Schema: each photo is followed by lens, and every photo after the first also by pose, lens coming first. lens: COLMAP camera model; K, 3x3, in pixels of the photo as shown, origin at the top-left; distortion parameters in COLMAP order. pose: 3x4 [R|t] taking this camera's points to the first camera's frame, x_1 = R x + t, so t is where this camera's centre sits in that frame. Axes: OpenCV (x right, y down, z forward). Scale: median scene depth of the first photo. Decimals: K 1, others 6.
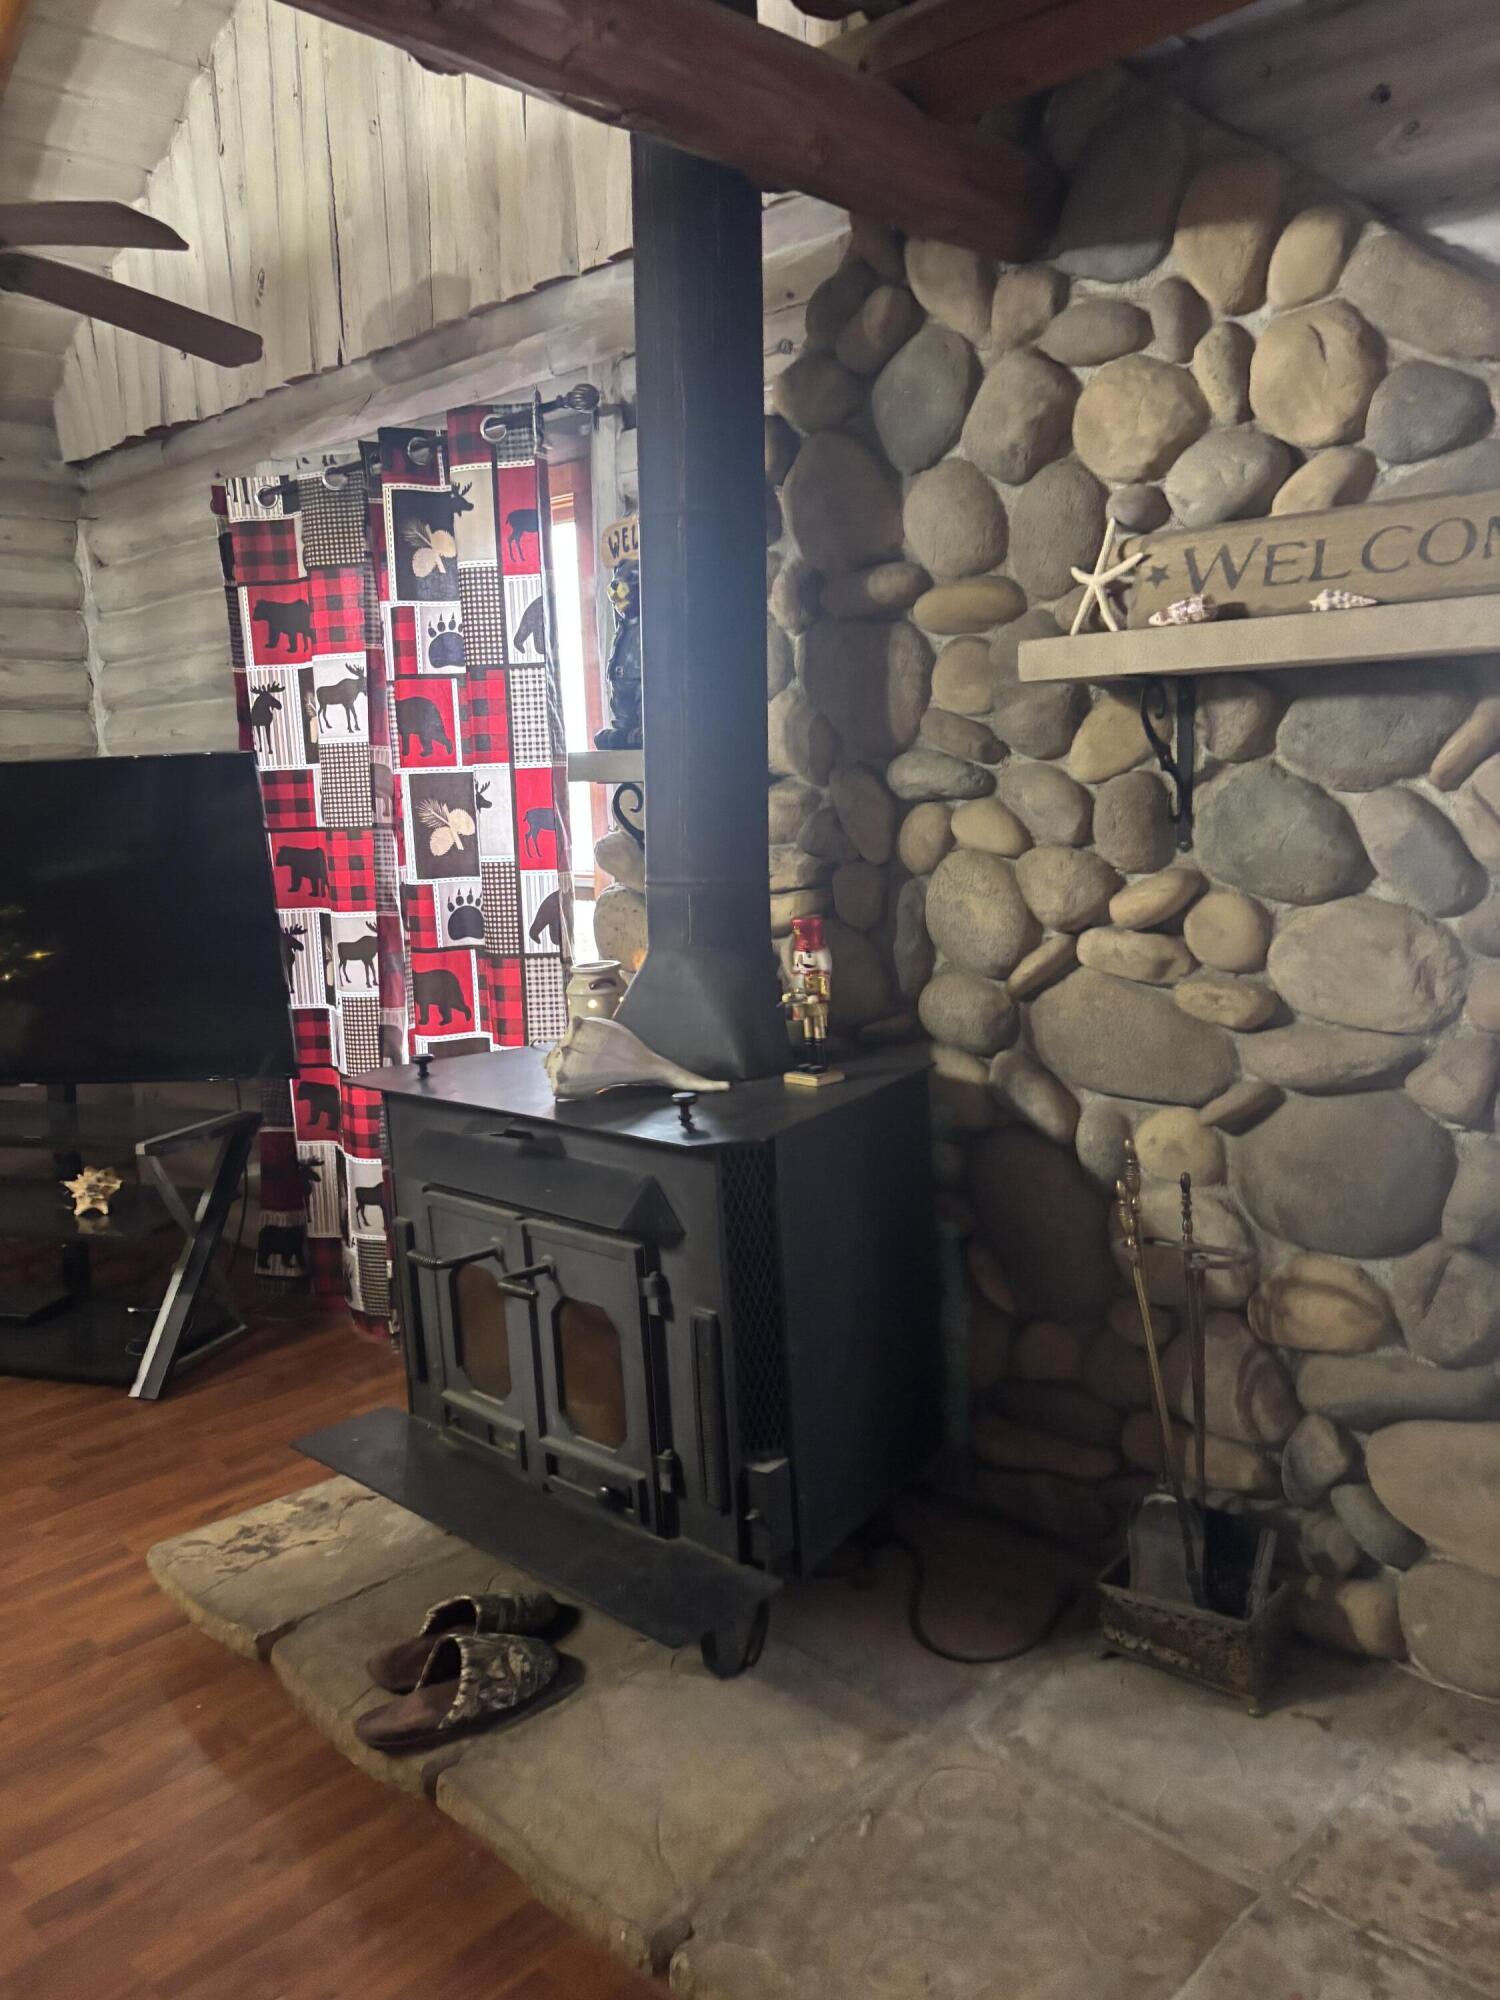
lens RADIAL K [[1503.1, 0, 763.8], [0, 1503.1, 992.3], [0, 0, 1]] dist [0.044308, -0.041580]
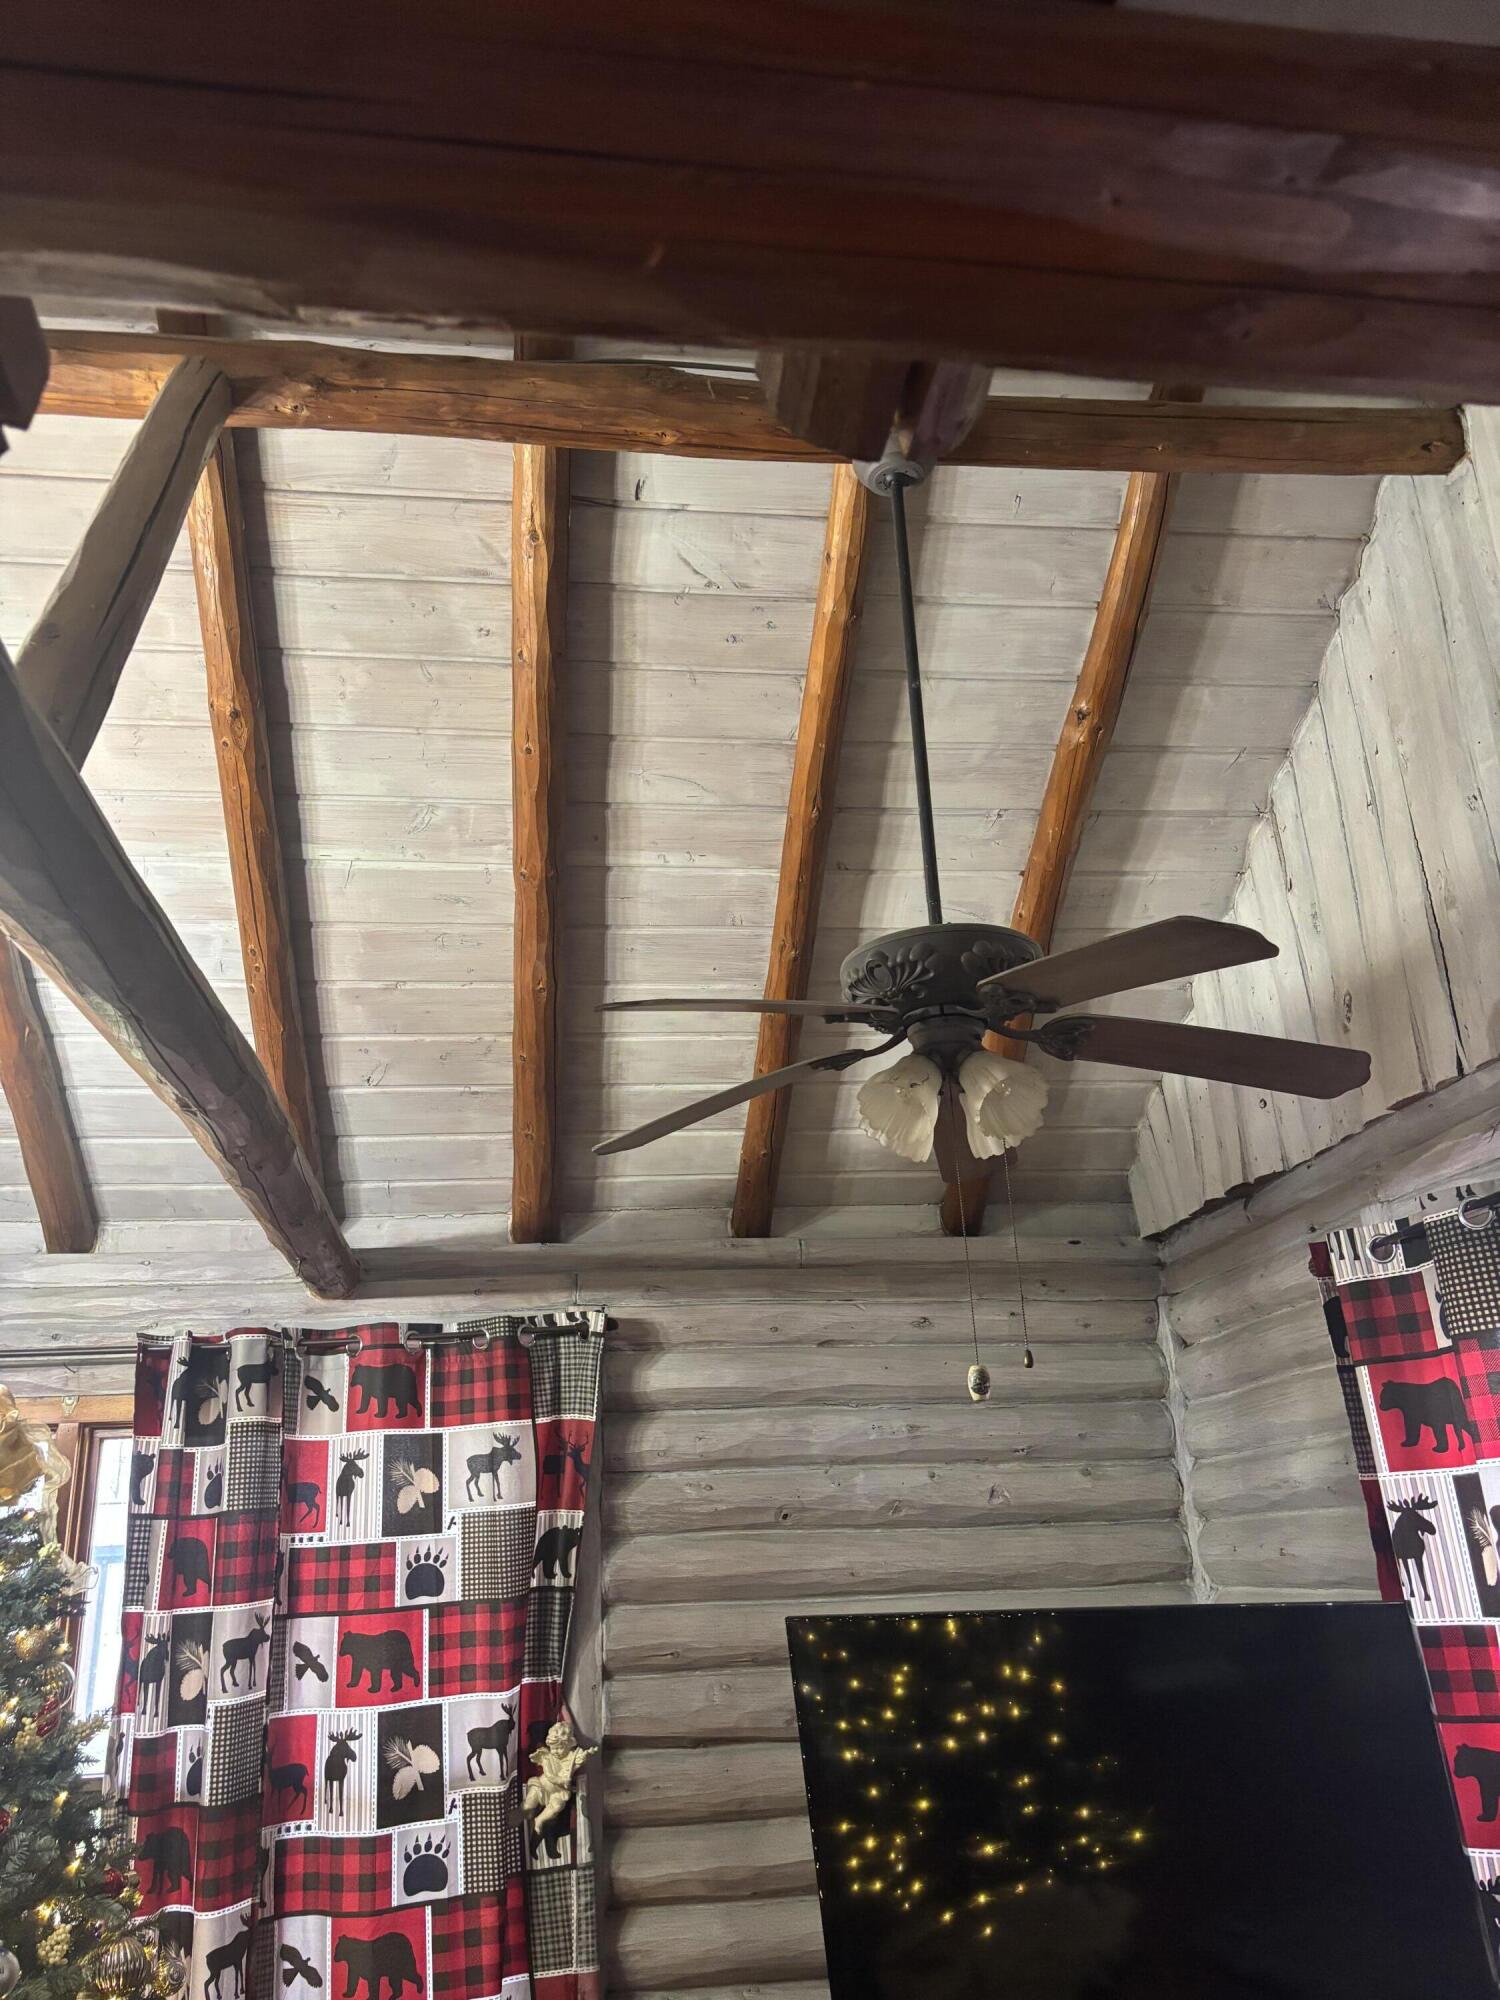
lens RADIAL K [[1503.1, 0, 733.1], [0, 1503.1, 993.5], [0, 0, 1]] dist [0.044308, -0.041580]
pose [[0.772694, -0.223268, -0.594218, -0.097993], [-0.076670, 0.896424, -0.436515, -0.082389], [0.630131, 0.382851, 0.675544, 0.221268]]
